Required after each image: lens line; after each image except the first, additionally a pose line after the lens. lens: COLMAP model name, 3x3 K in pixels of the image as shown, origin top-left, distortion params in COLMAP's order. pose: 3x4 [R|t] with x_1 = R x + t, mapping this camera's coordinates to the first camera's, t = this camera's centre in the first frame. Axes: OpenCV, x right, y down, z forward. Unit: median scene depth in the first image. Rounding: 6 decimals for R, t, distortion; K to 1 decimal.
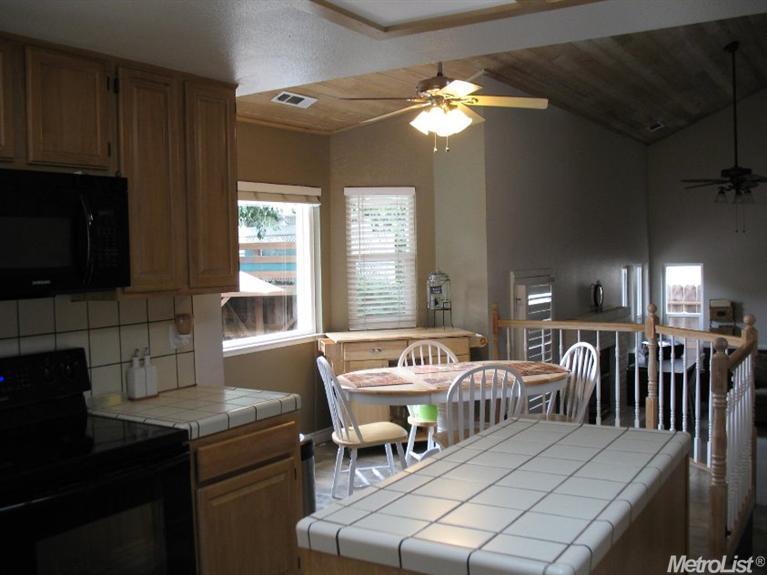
lens RADIAL K [[784.1, 0, 384.9], [0, 784.1, 286.7], [0, 0, 1]] dist [-0.110915, 0.000000]
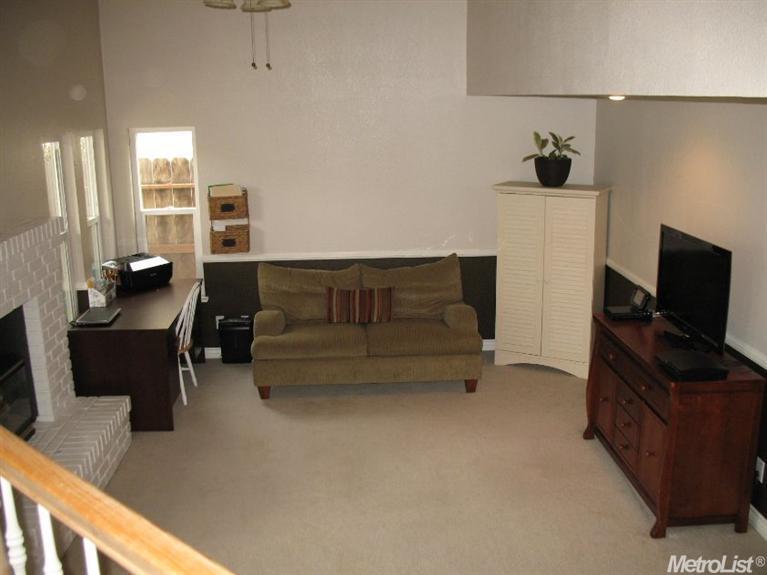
lens RADIAL K [[784.1, 0, 383.4], [0, 784.1, 285.9], [0, 0, 1]] dist [-0.110915, 0.000000]
pose [[0.819306, -0.128009, 0.558883, 0.174124], [0.023209, 0.981364, 0.190752, -0.019712], [-0.572886, -0.143313, 0.807009, 0.393546]]
